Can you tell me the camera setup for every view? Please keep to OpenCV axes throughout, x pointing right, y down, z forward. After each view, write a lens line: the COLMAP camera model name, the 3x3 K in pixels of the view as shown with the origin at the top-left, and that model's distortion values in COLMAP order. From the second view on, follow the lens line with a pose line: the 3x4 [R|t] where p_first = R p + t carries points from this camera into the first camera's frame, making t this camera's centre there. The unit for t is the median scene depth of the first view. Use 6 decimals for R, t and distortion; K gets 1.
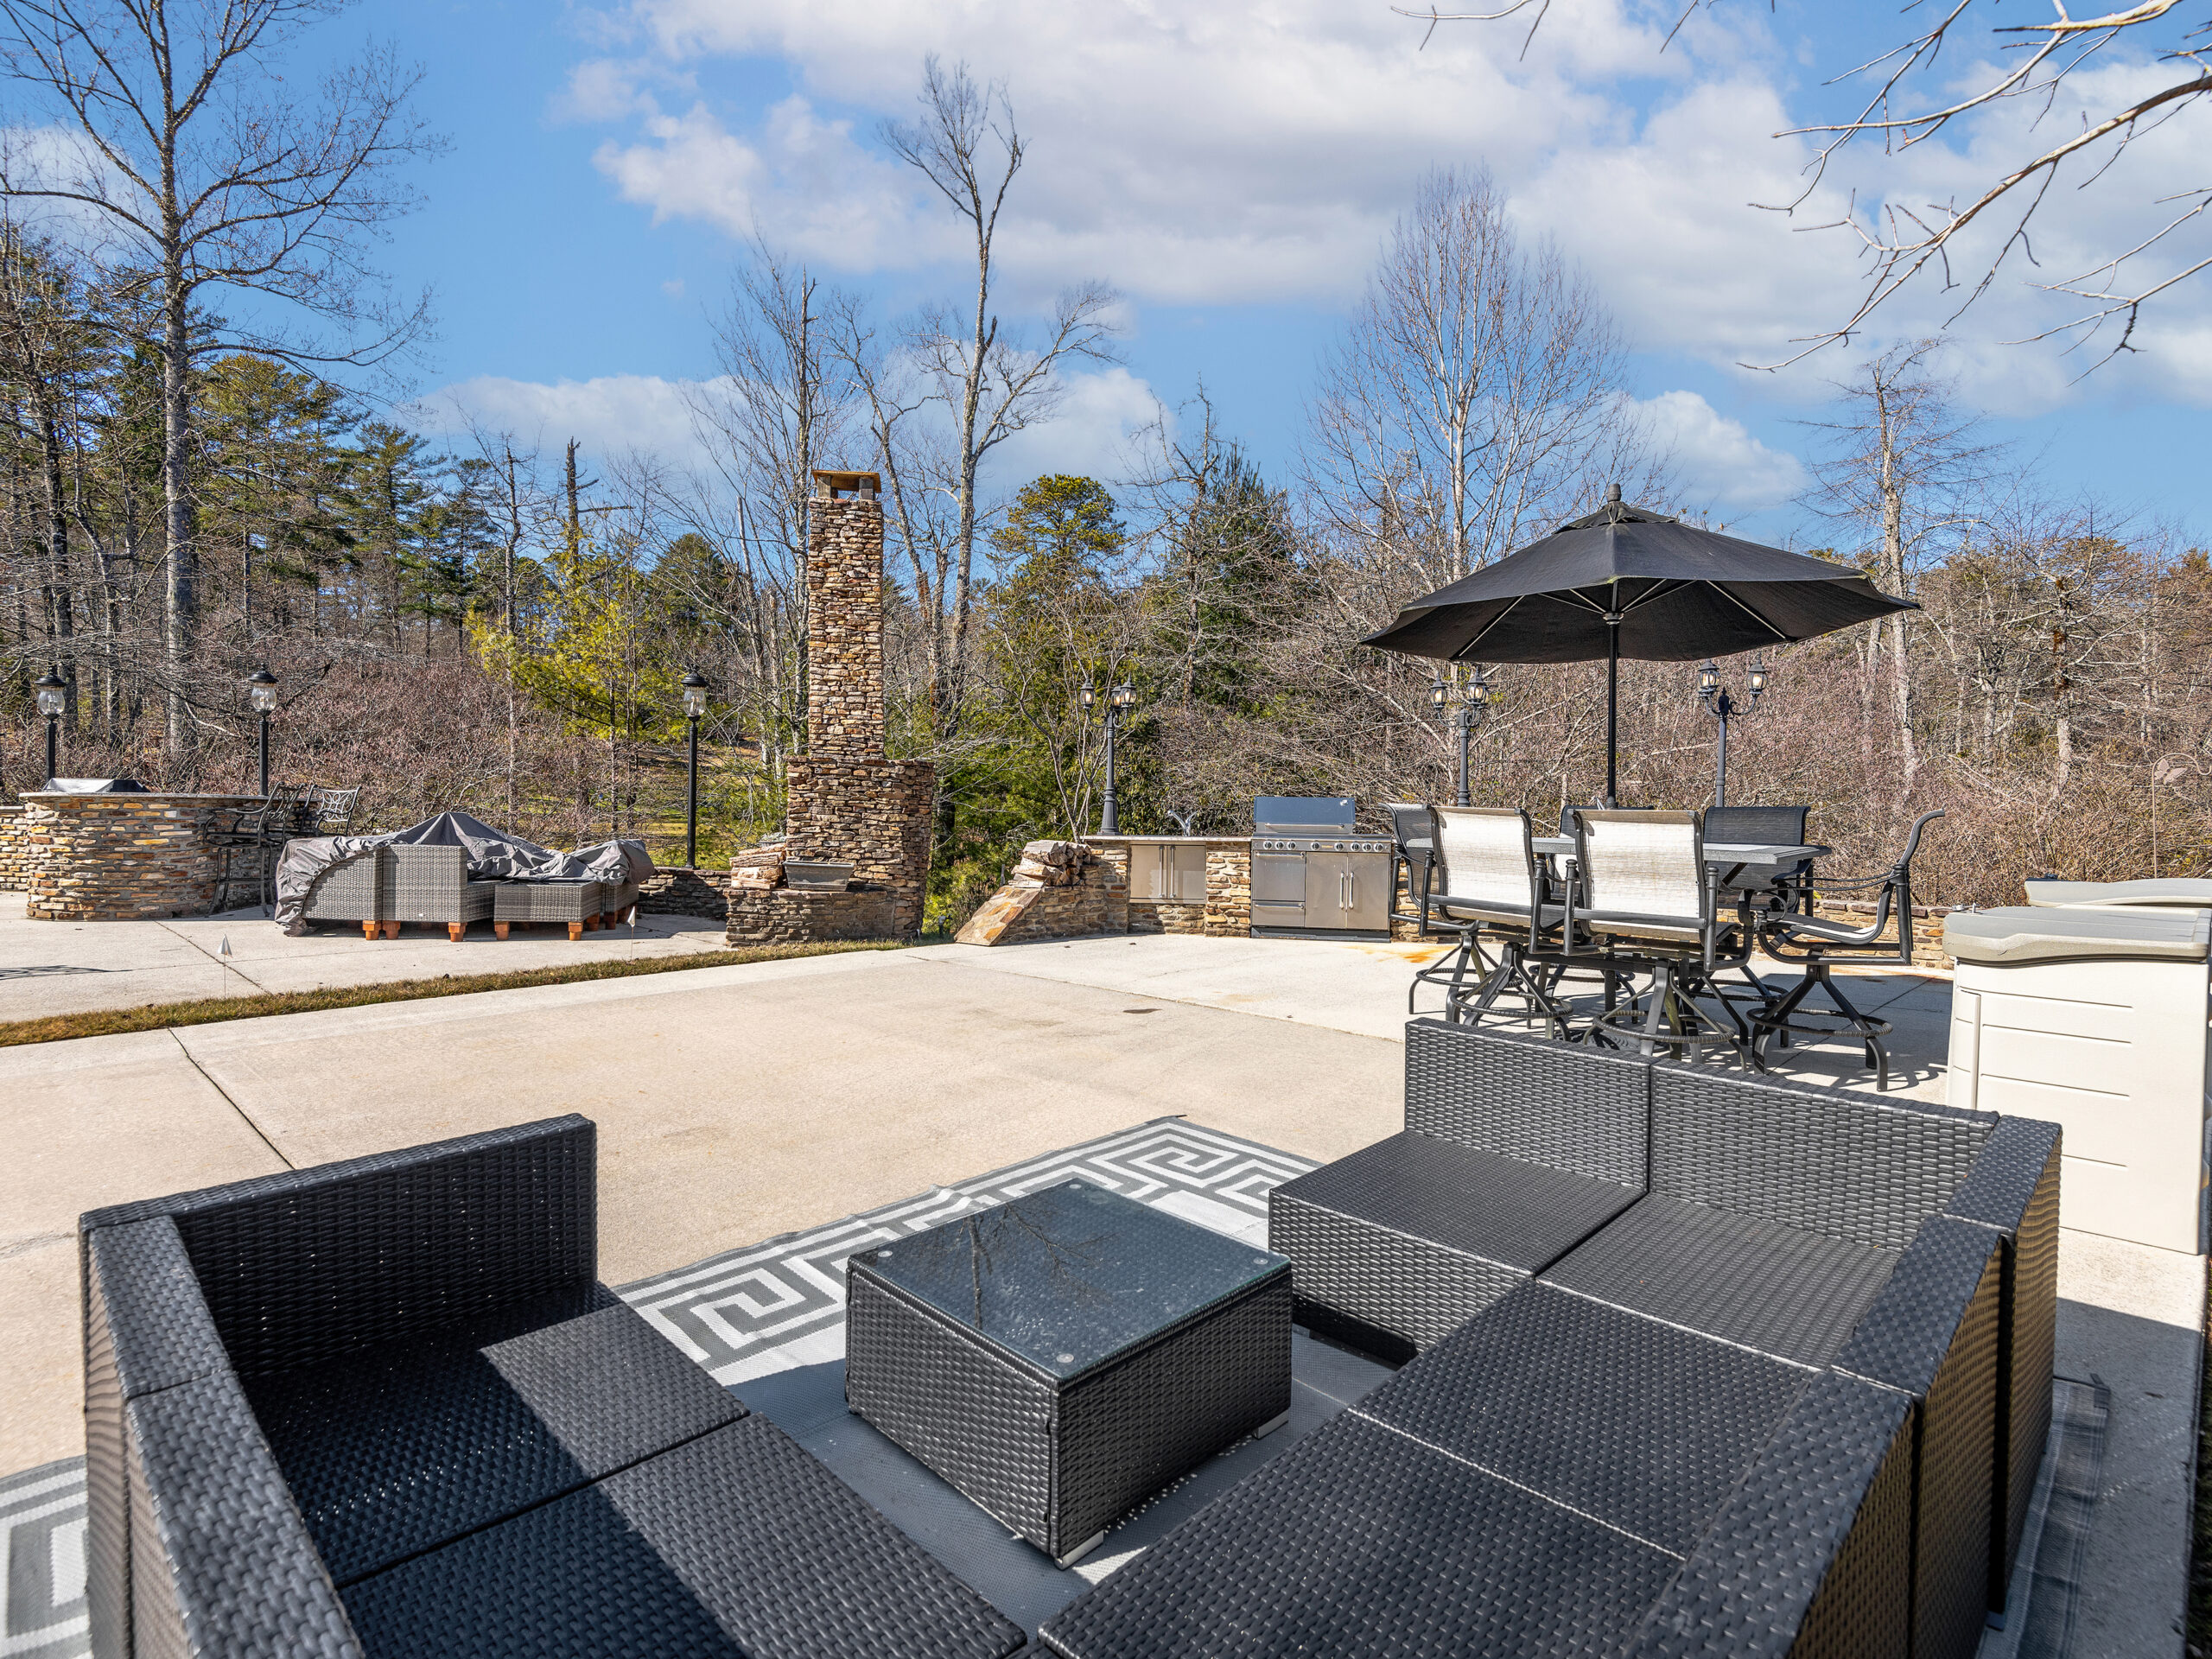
lens RADIAL K [[1126.3, 0, 1110.2], [0, 1126.3, 824.7], [0, 0, 1]] dist [0.030492, -0.021007]
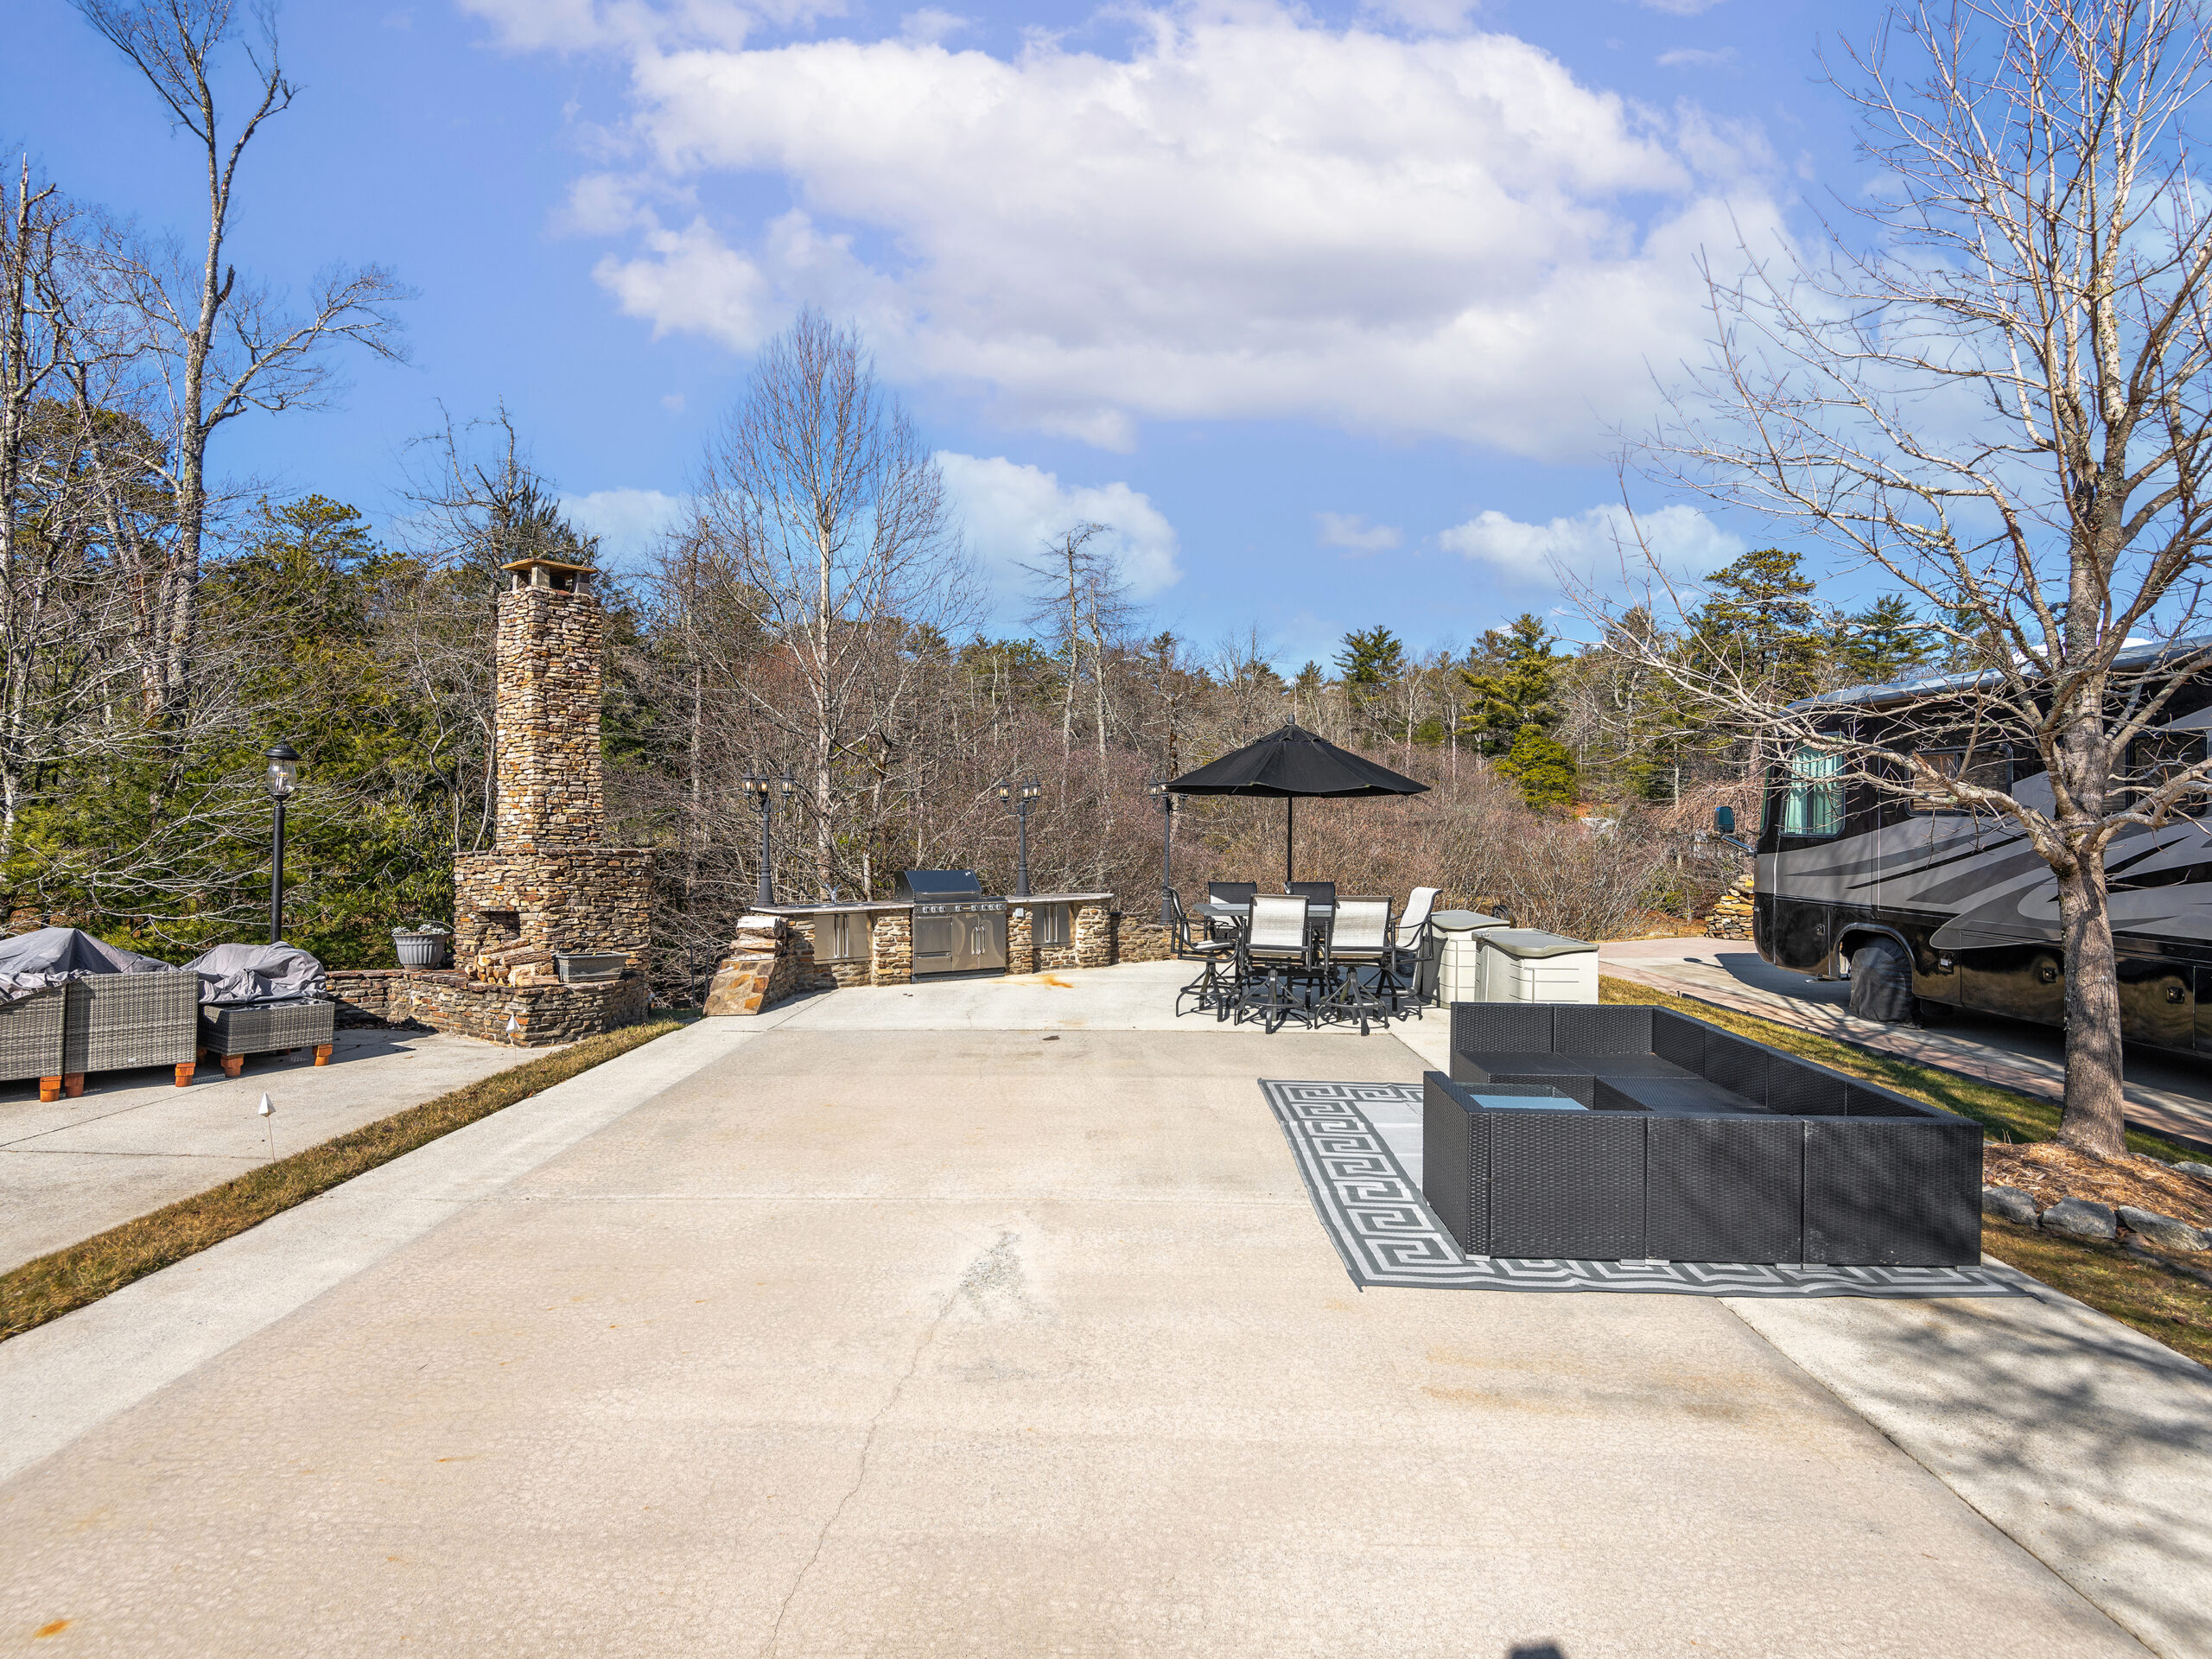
lens RADIAL K [[1126.3, 0, 1108.8], [0, 1126.3, 820.5], [0, 0, 1]] dist [0.030492, -0.021007]
pose [[0.716330, -0.002254, 0.697758, -0.594985], [0.018777, 0.999695, -0.016047, -0.057595], [-0.697509, 0.024597, 0.716154, -0.061110]]
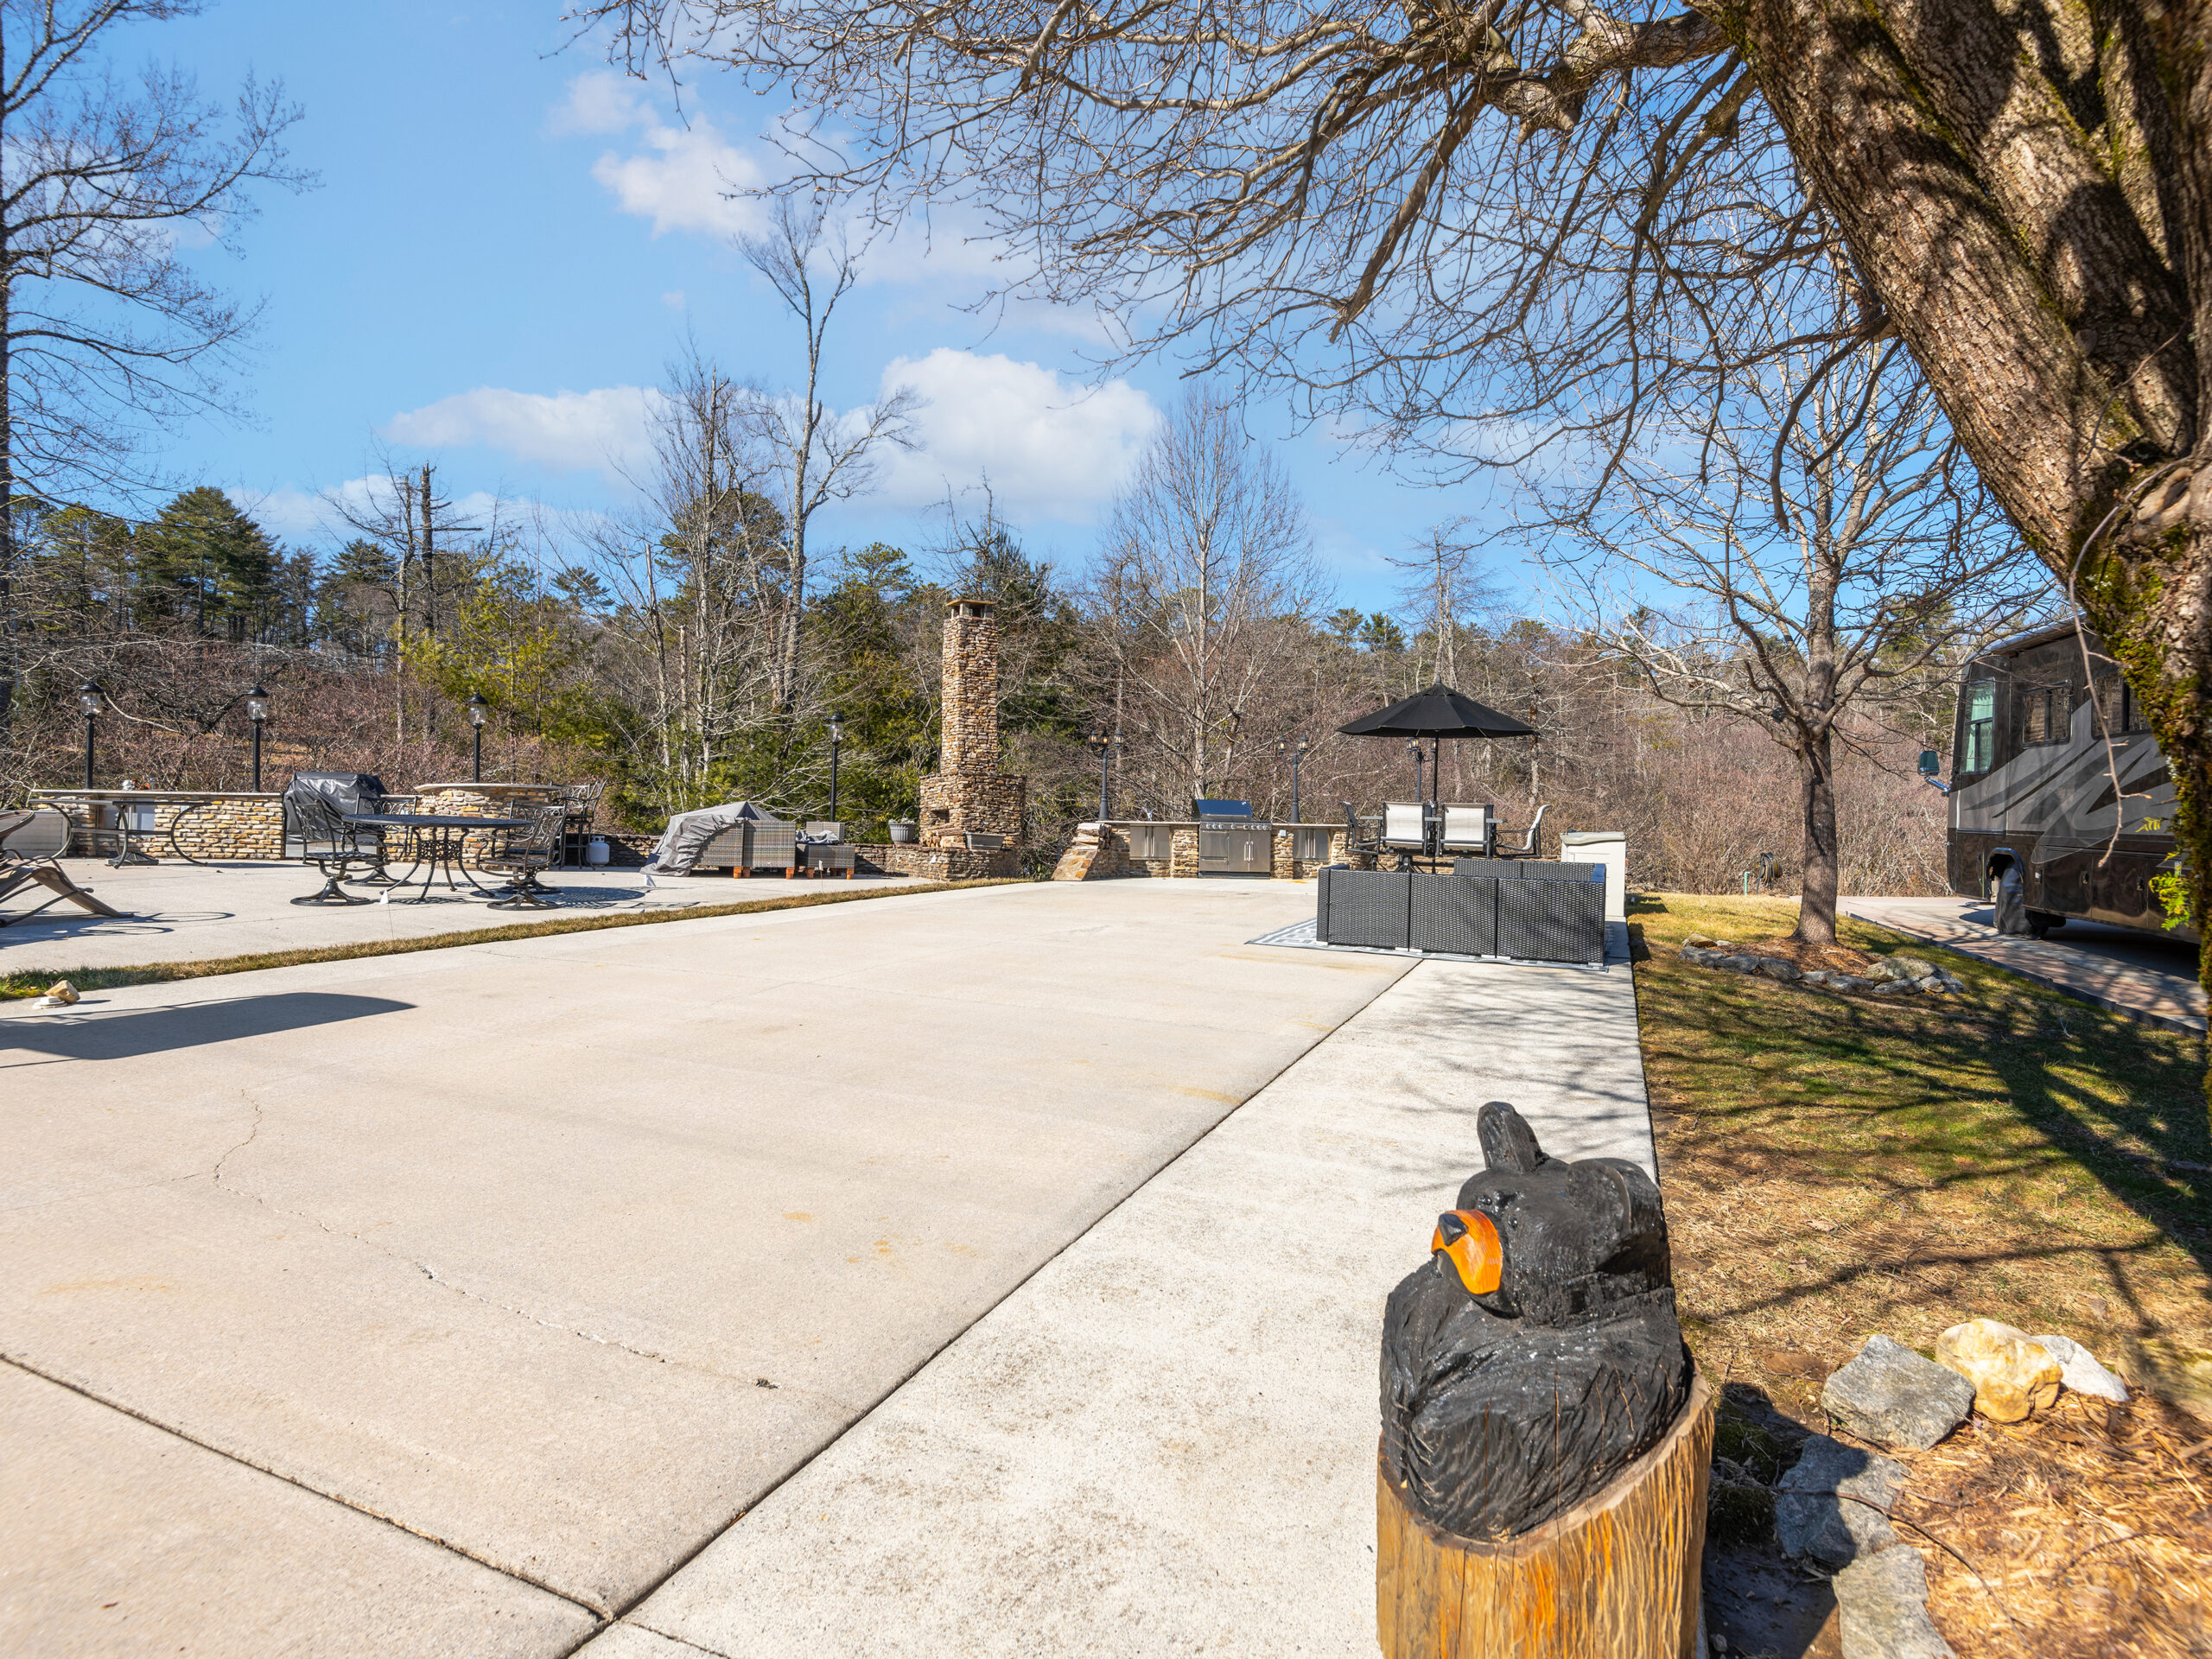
lens RADIAL K [[1126.3, 0, 1106.6], [0, 1126.3, 831.5], [0, 0, 1]] dist [0.030492, -0.021007]
pose [[0.935351, 0.004552, 0.353693, -0.643668], [-0.003707, 0.999988, -0.003068, 0.032290], [-0.353703, 0.001559, 0.935357, -0.621504]]
